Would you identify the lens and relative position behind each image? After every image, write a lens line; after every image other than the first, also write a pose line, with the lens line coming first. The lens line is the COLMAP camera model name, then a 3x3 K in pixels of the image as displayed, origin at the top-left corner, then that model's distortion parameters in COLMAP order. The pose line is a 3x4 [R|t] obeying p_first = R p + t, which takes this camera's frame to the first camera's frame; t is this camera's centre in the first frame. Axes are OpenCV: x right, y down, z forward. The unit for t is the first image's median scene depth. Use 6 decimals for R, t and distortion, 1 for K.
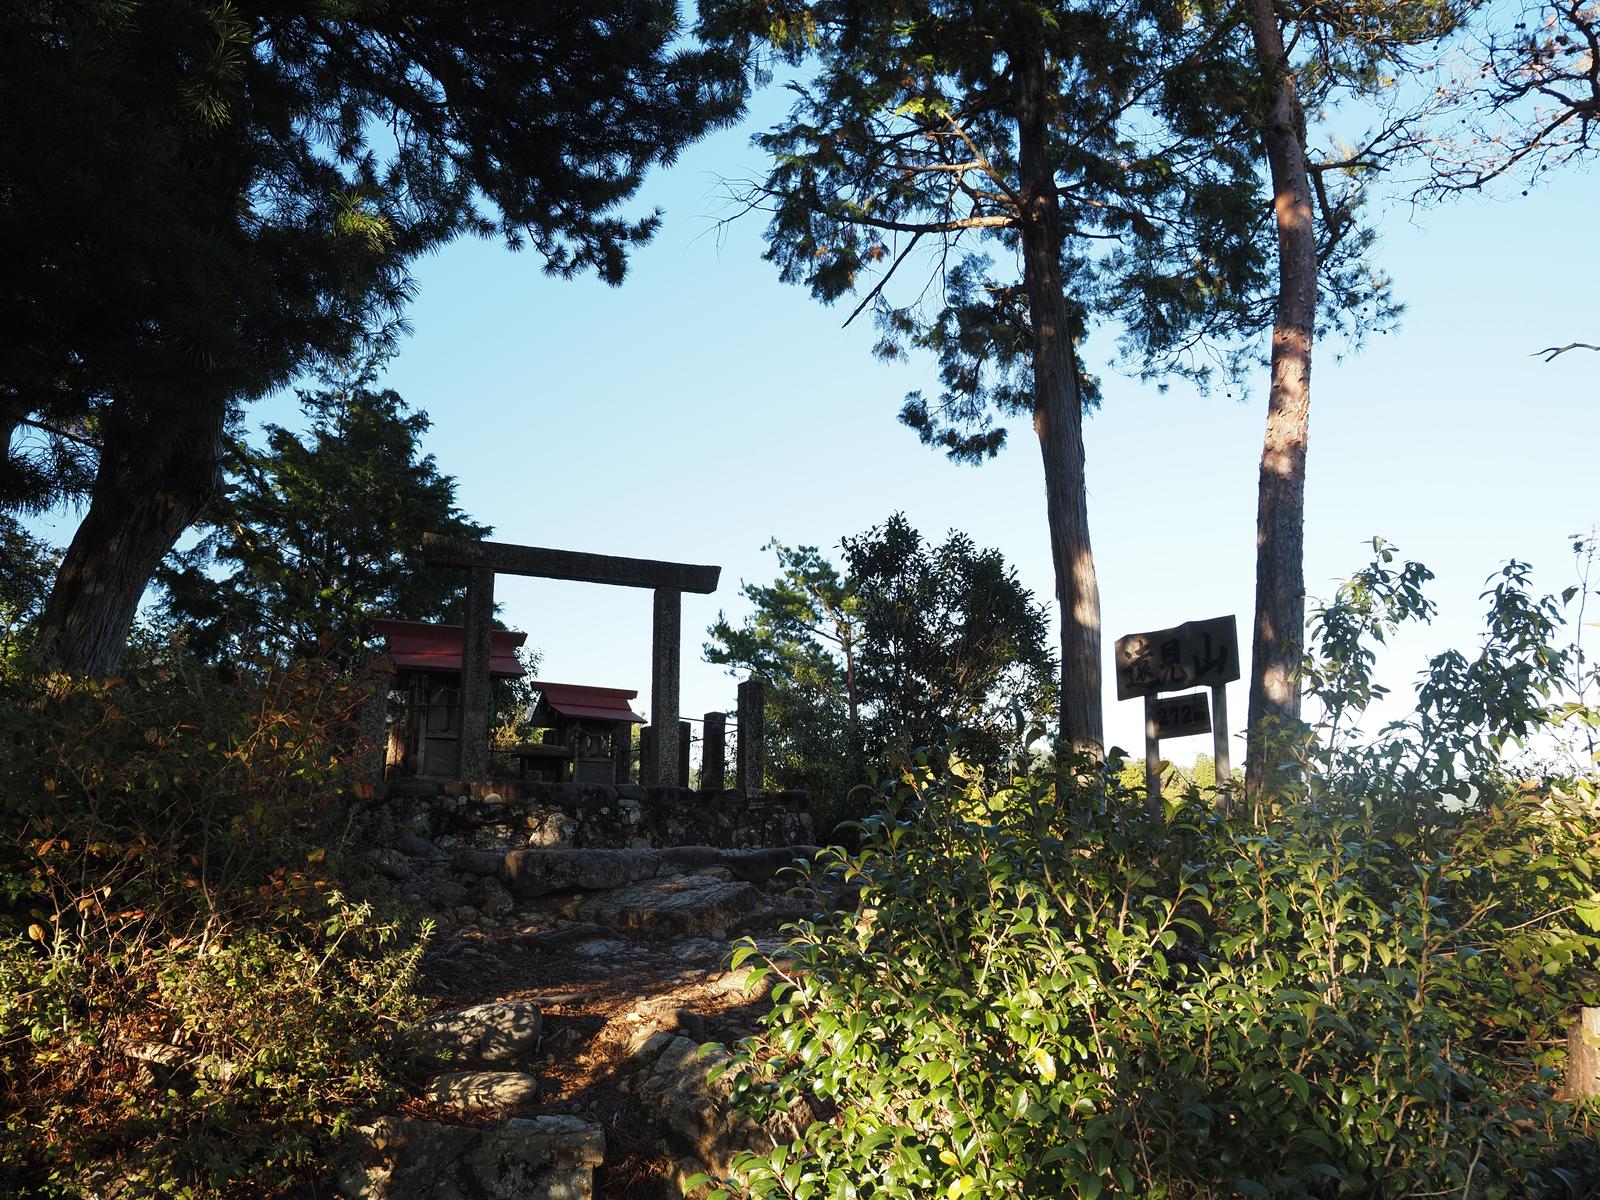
lens RADIAL K [[1147.7, 0, 789.4], [0, 1147.7, 597.9], [0, 0, 1]] dist [-0.003987, 0.000418]
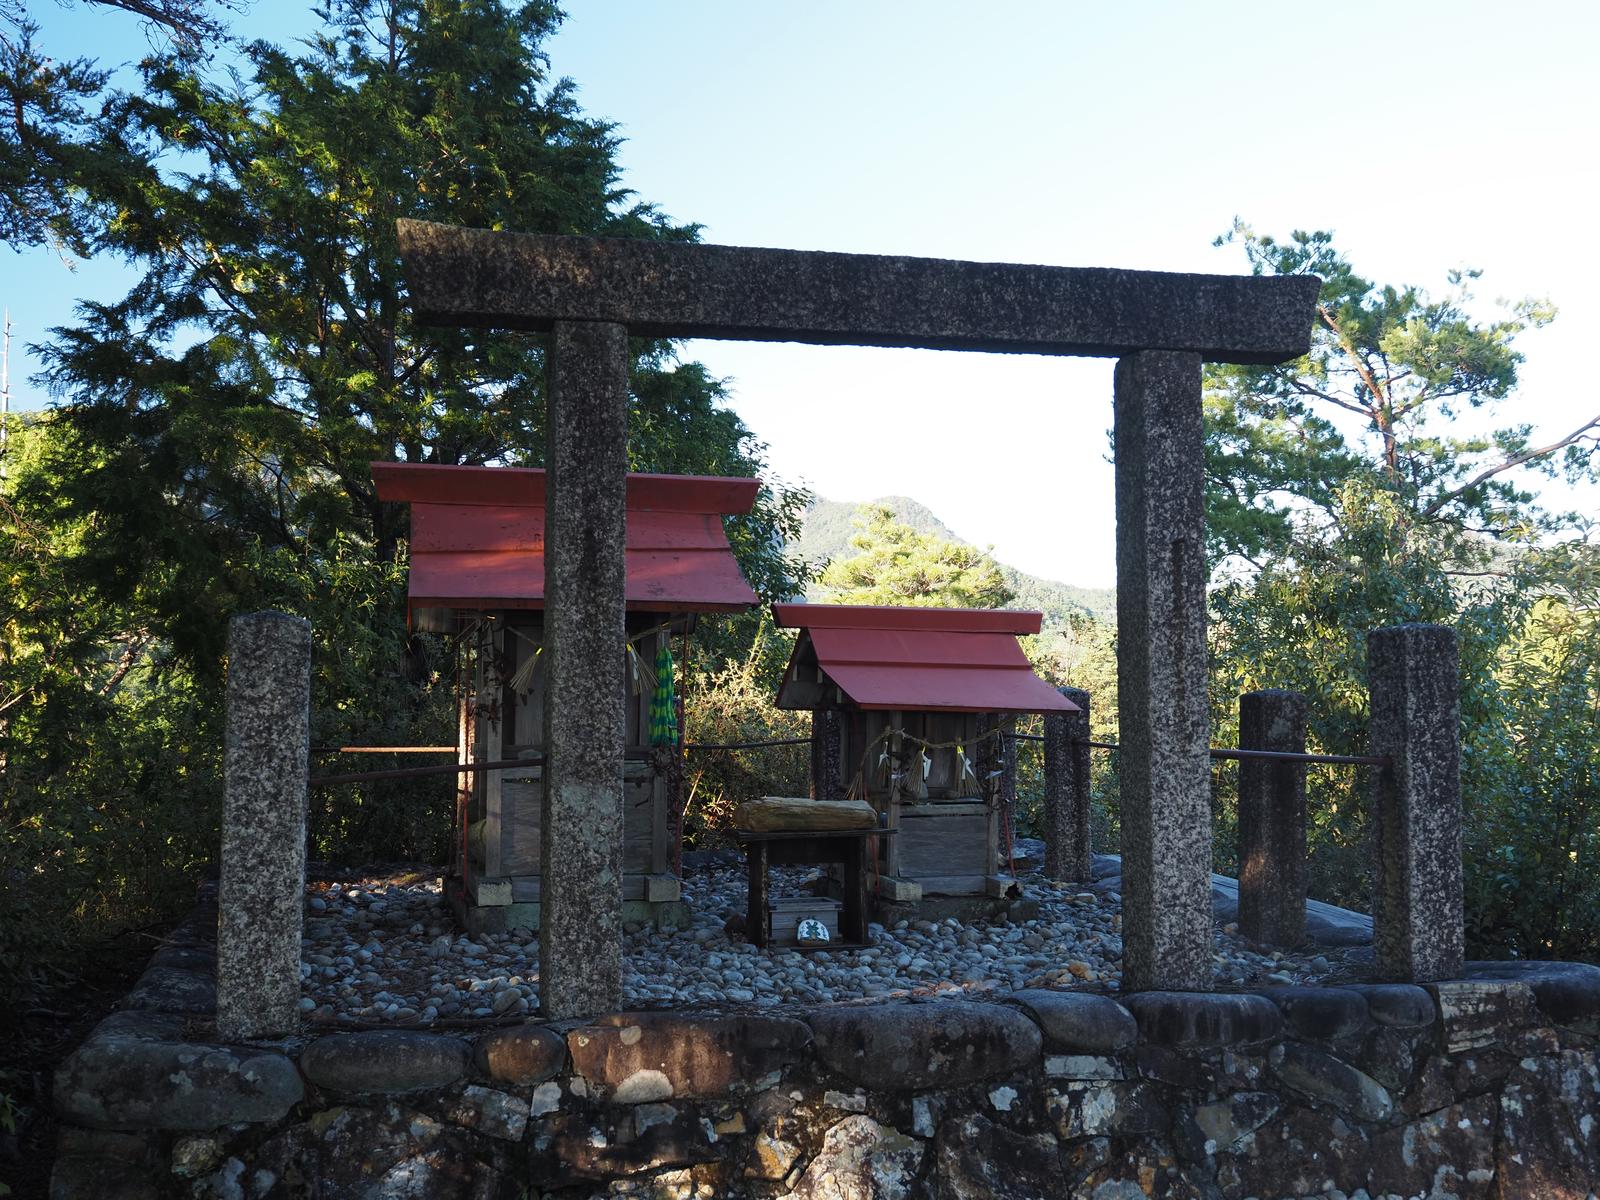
lens RADIAL K [[1667.3, 0, 793.8], [0, 1667.3, 592.1], [0, 0, 1]] dist [-0.003224, 0.000000]
pose [[0.973134, -0.014124, -0.229806, -0.059701], [0.049058, 0.987916, 0.147022, -0.009819], [0.224952, -0.154346, 0.962067, 0.310857]]
